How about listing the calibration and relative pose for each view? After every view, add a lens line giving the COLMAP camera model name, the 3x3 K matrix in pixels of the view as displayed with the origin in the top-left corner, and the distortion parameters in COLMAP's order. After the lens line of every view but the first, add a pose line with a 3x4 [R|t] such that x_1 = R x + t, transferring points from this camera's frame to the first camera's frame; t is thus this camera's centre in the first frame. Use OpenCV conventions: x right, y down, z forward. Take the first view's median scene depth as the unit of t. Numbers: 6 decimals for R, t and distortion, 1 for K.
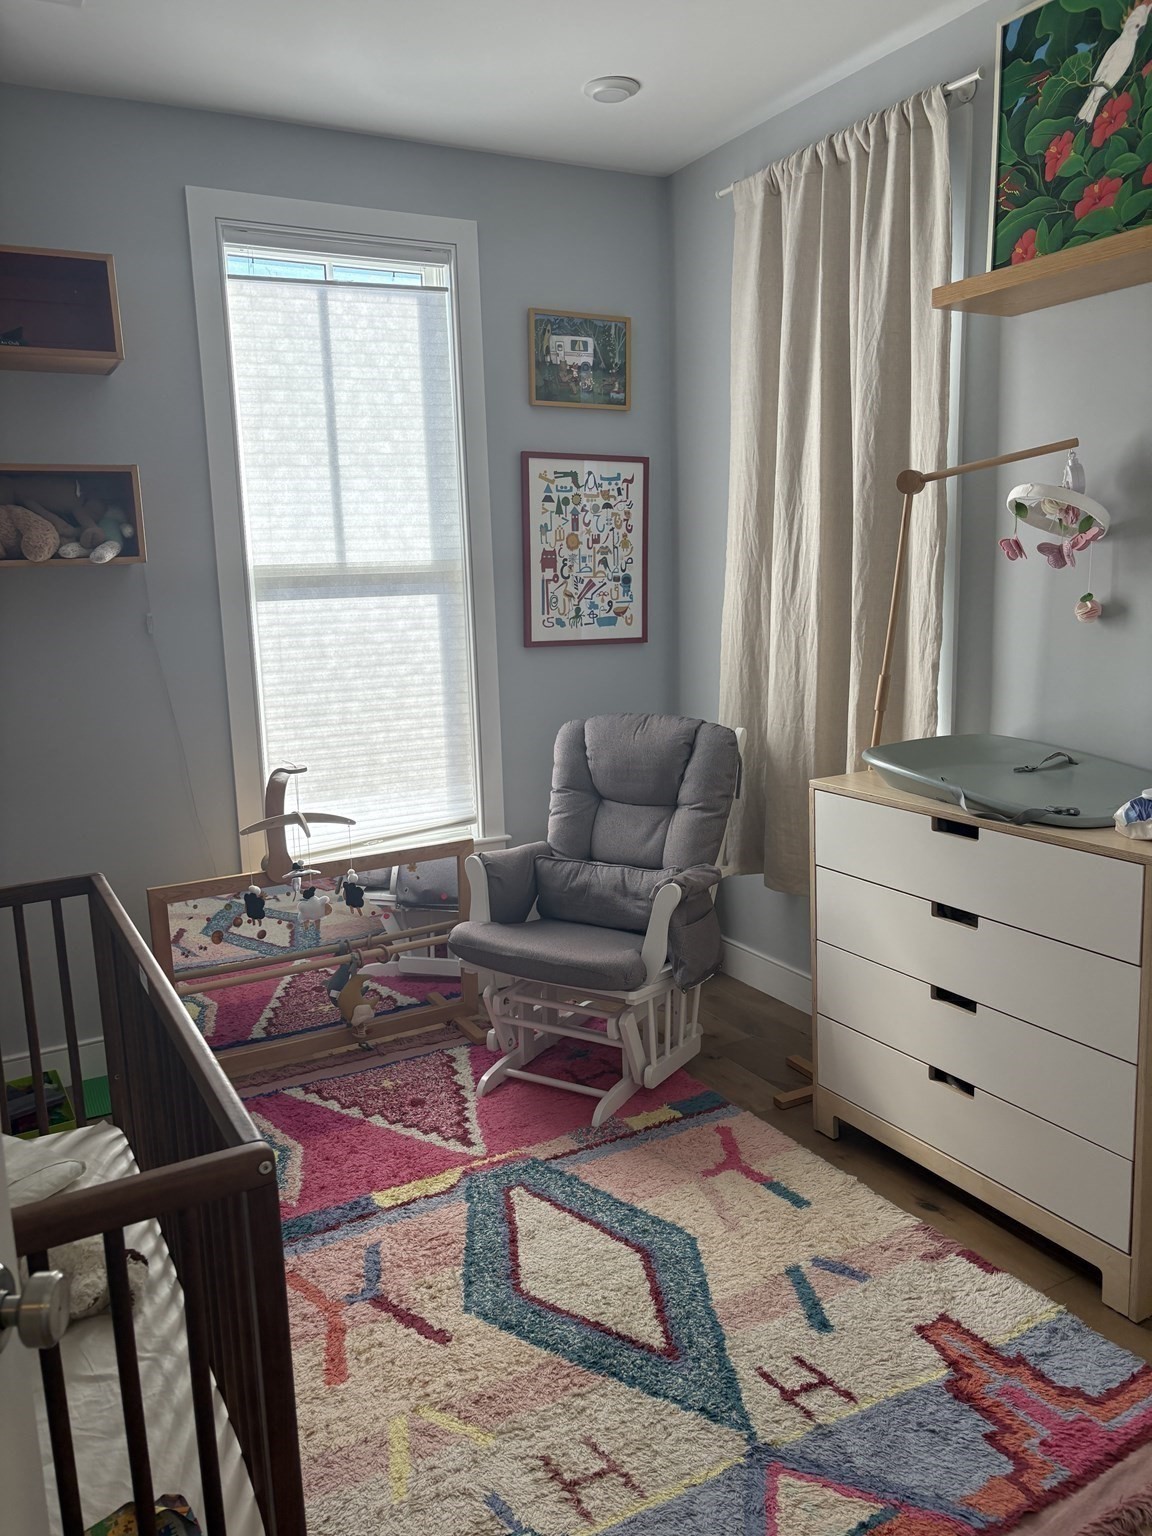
lens RADIAL K [[1163.5, 0, 571.4], [0, 1163.5, 774.5], [0, 0, 1]] dist [0.045048, -0.048115]
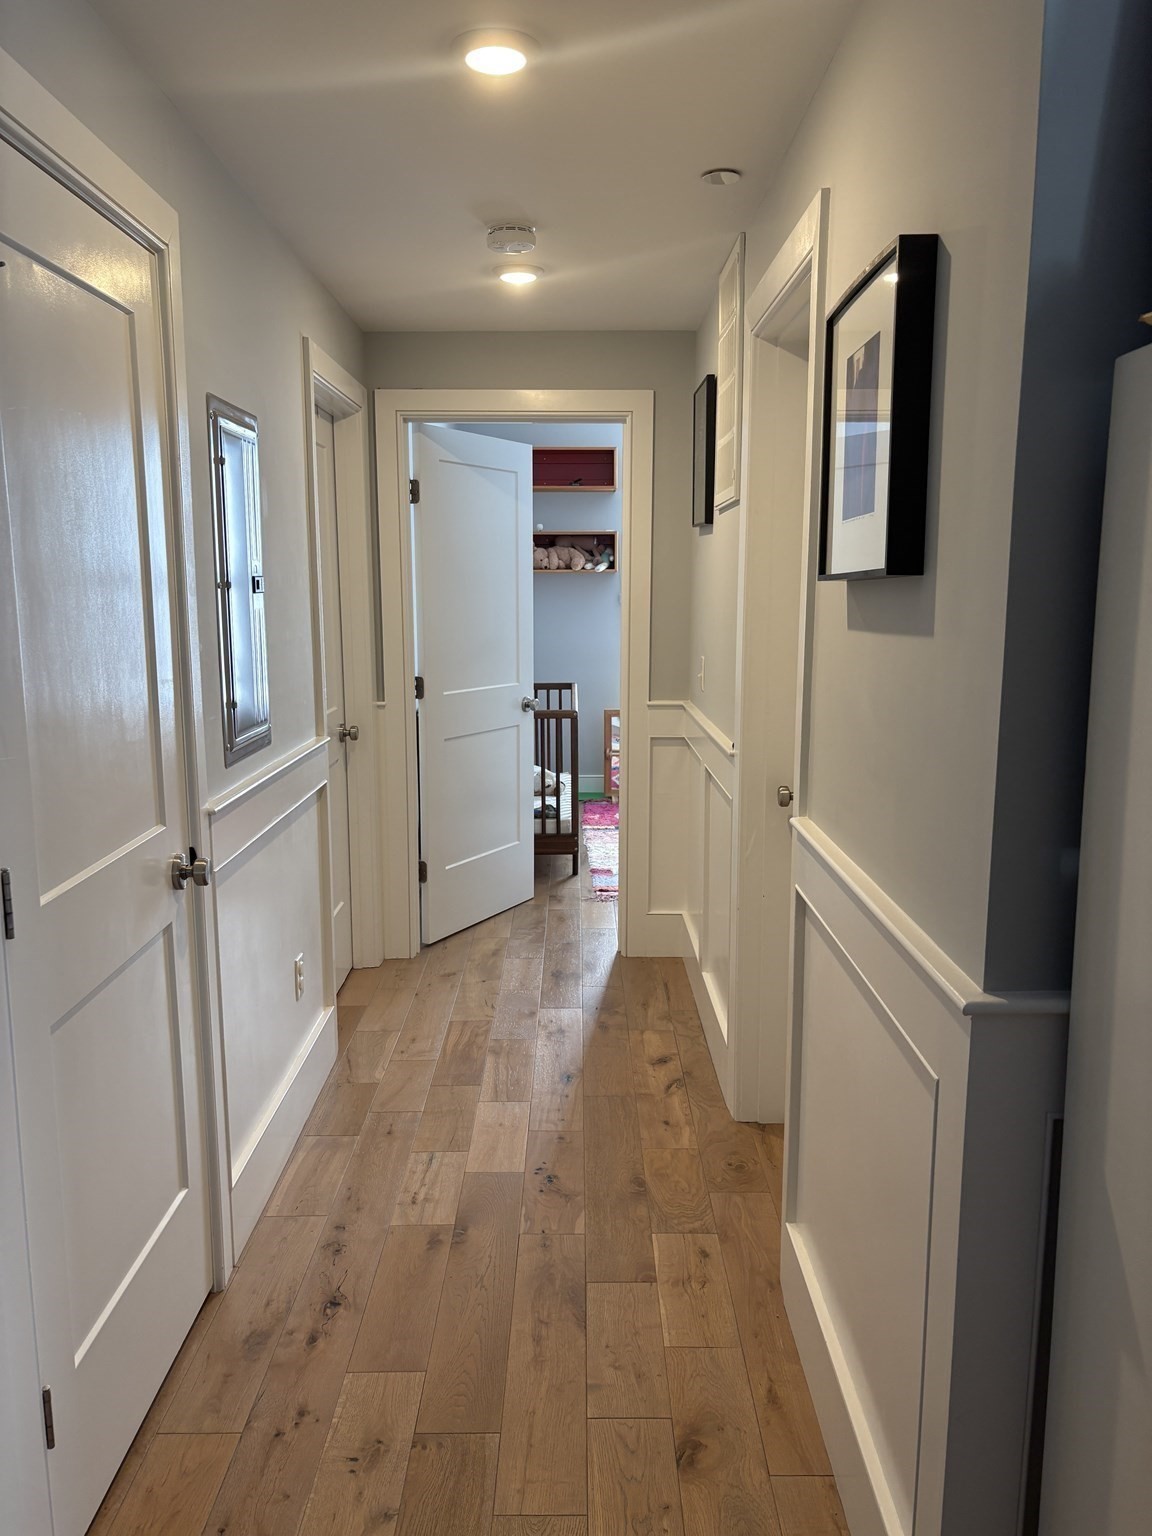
lens RADIAL K [[1163.5, 0, 582.4], [0, 1163.5, 773.5], [0, 0, 1]] dist [0.045048, -0.048115]
pose [[0.878728, 0.102733, -0.466135, 0.756228], [-0.106642, 0.994133, 0.018066, 0.202368], [0.465257, 0.033834, 0.884529, -1.173935]]
